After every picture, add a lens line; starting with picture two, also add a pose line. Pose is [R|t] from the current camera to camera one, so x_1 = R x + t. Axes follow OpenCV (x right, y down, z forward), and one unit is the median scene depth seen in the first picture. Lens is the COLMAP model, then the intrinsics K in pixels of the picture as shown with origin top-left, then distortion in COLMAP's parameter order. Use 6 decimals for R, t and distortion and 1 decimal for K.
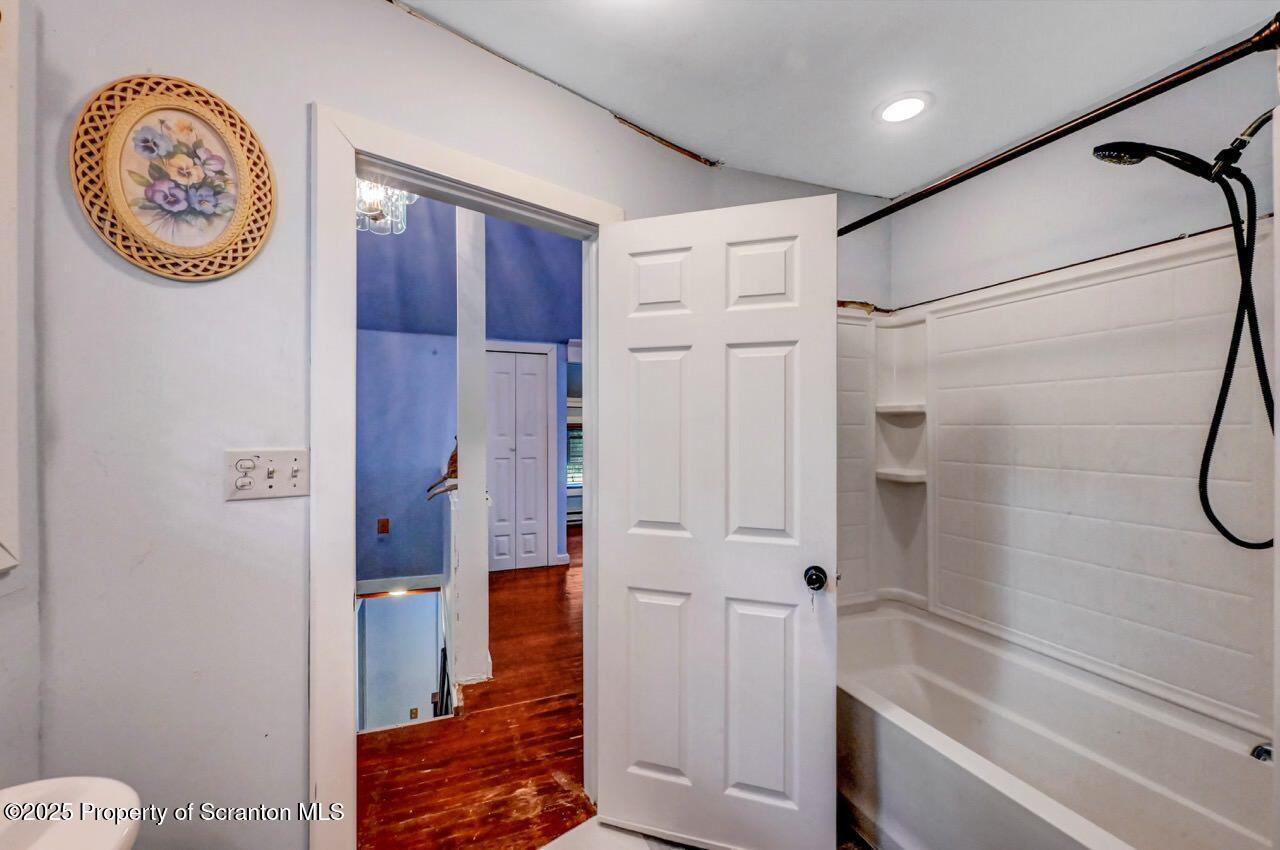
lens RADIAL K [[509.4, 0, 643.7], [0, 509.4, 423.8], [0, 0, 1]] dist [-0.000151, 0.000033]
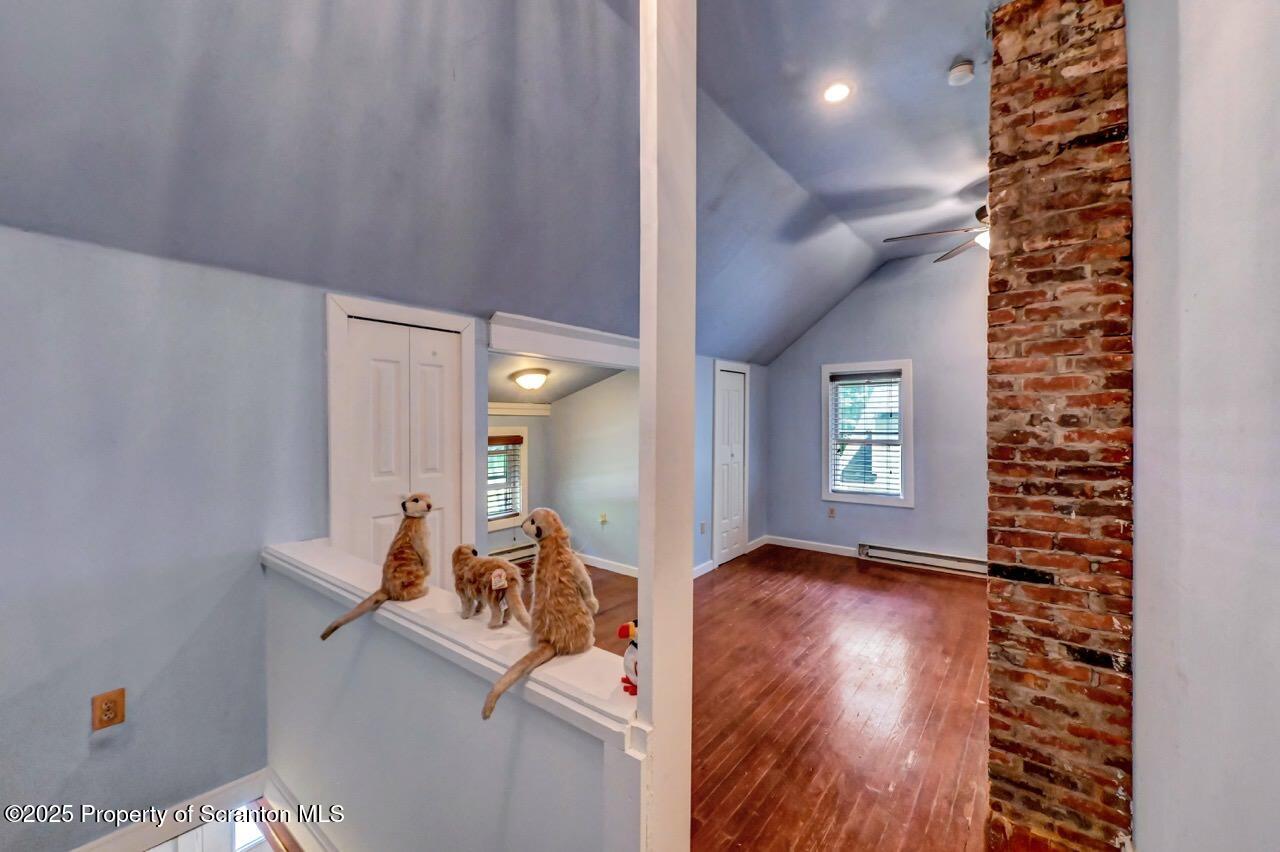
lens RADIAL K [[509.4, 0, 637.2], [0, 509.4, 423.8], [0, 0, 1]] dist [-0.000151, 0.000033]
pose [[0.874357, -0.005668, 0.485250, -0.306067], [0.000536, 0.999942, 0.010714, -0.037957], [-0.485283, -0.009108, 0.874310, 0.386300]]
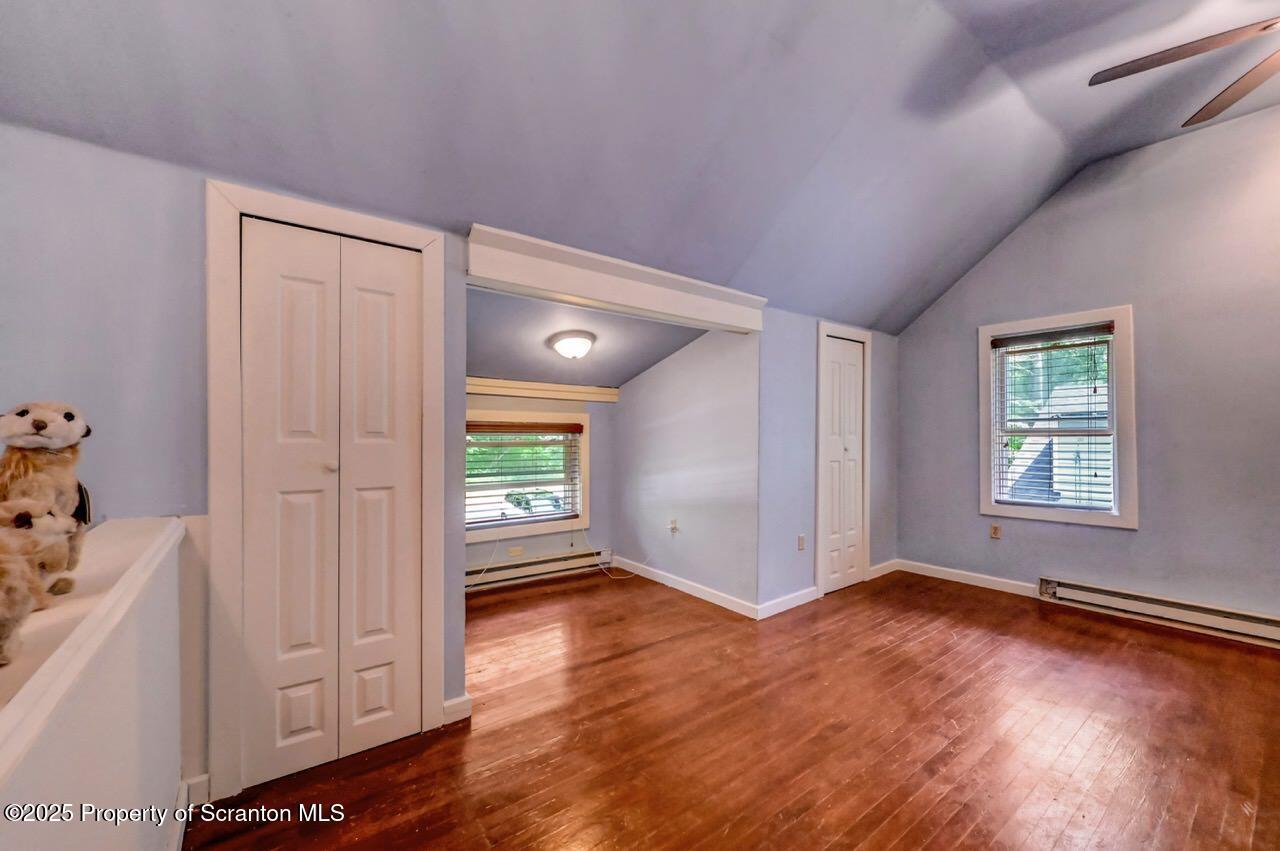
lens RADIAL K [[509.4, 0, 637.7], [0, 509.4, 432.8], [0, 0, 1]] dist [-0.000151, 0.000033]
pose [[0.966401, 0.001712, 0.257035, -0.124102], [-0.000871, 0.999994, -0.003386, 0.021860], [-0.257039, 0.003049, 0.966396, 0.539612]]
